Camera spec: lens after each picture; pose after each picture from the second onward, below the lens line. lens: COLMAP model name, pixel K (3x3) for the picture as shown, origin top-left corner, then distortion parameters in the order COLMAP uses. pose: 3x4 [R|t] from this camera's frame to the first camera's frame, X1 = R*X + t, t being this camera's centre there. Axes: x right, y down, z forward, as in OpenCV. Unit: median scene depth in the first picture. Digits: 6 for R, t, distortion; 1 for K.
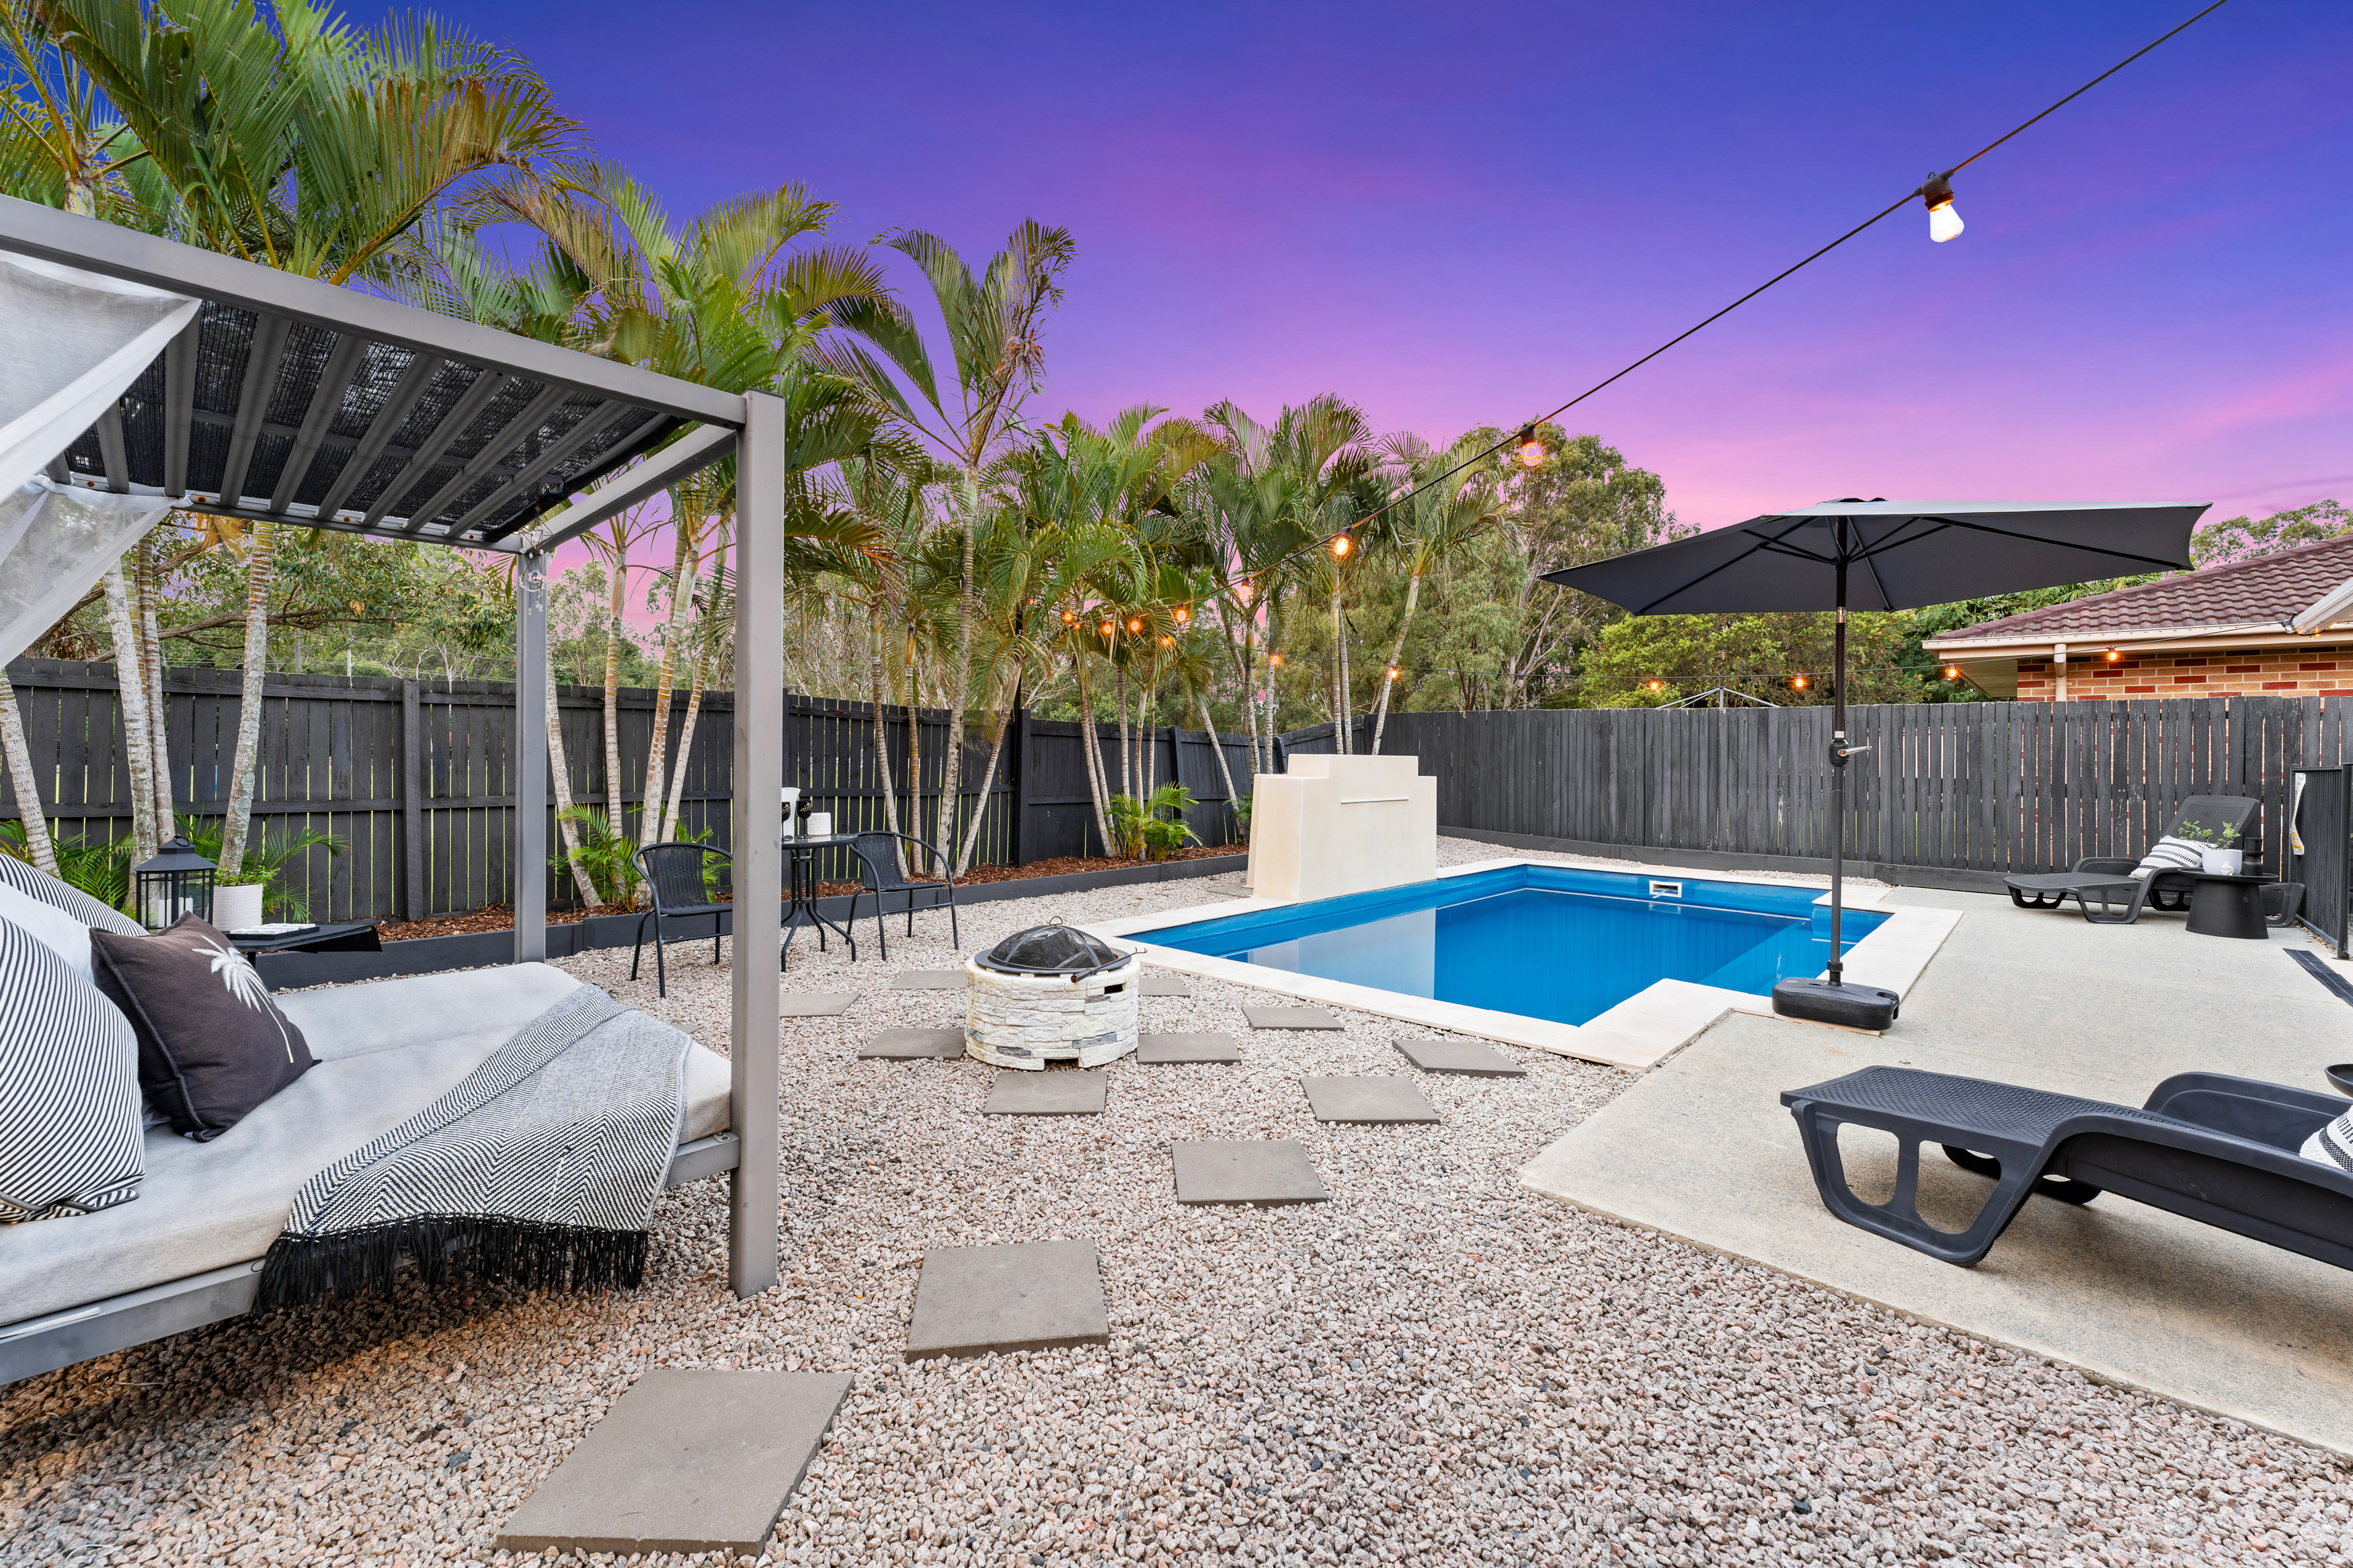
lens RADIAL K [[946.8, 0, 1175.2], [0, 946.8, 773.9], [0, 0, 1]] dist [-0.003185, -0.000276]
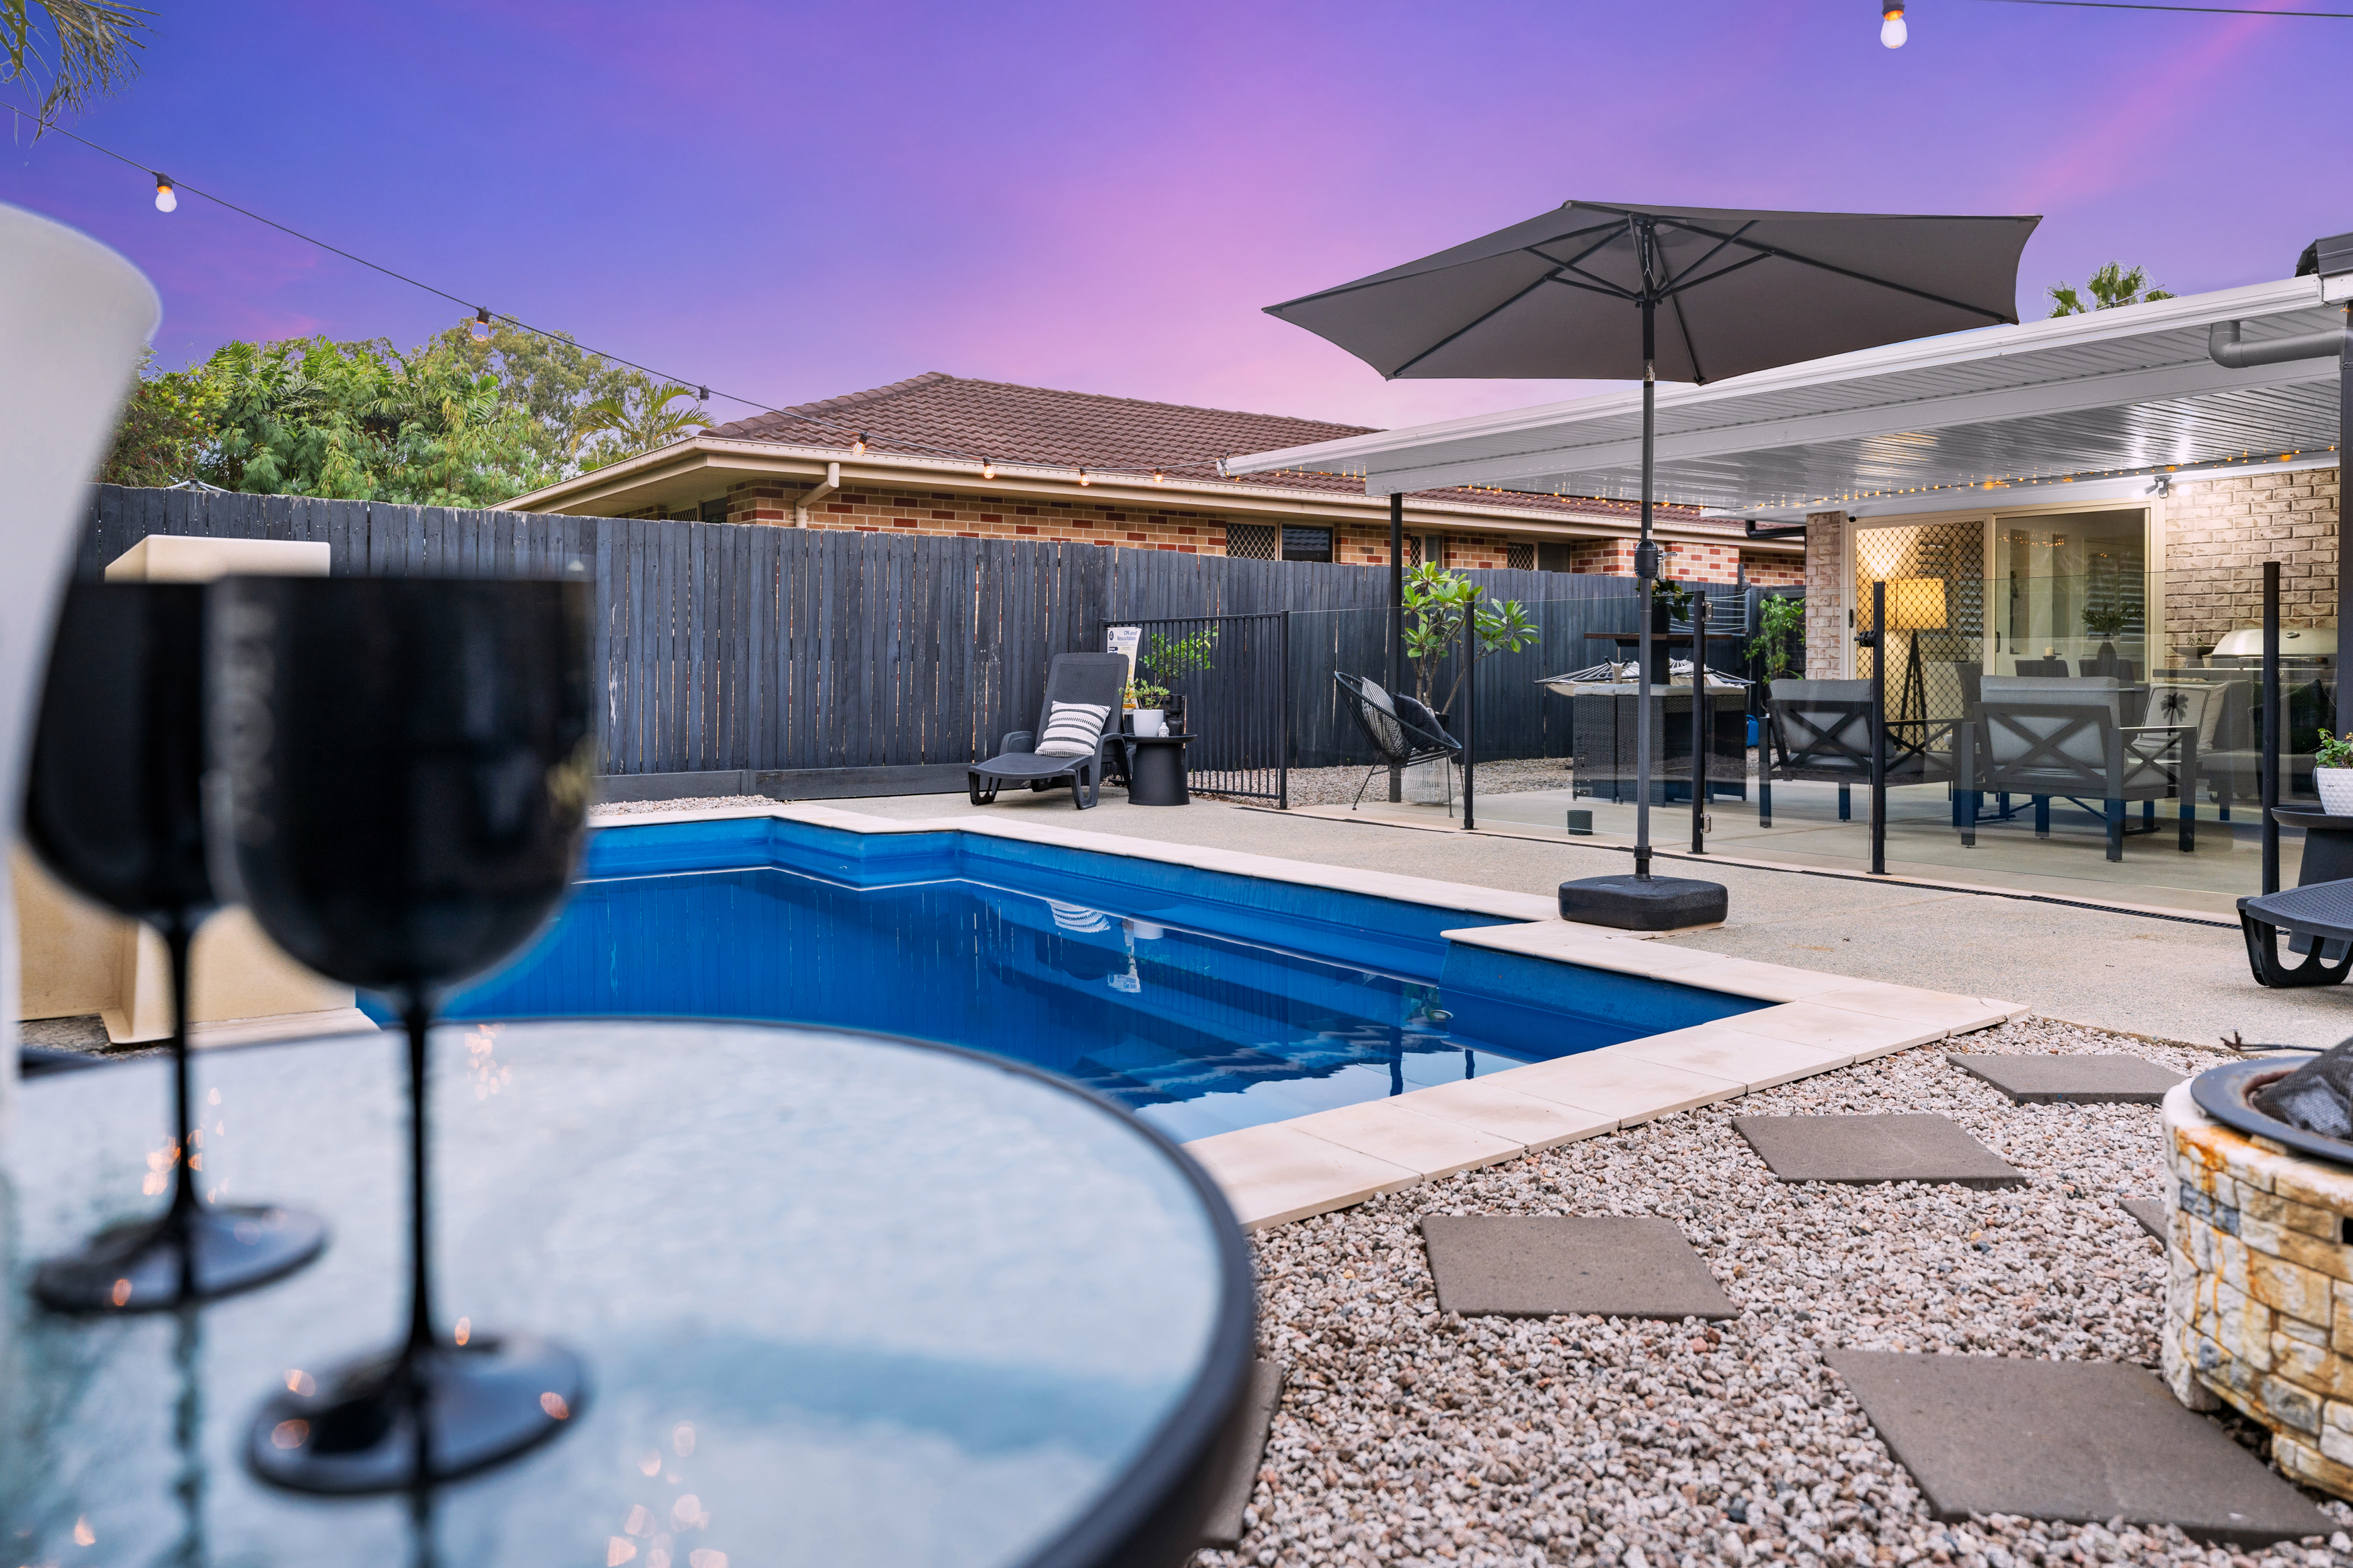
lens RADIAL K [[1524.4, 0, 1175.5], [0, 1524.4, 781.4], [0, 0, 1]] dist [0.006146, 0.001503]
pose [[0.173718, -0.090694, 0.980610, -0.248065], [0.019687, 0.995871, 0.088618, 0.014538], [-0.984599, 0.003911, 0.174786, 0.533388]]
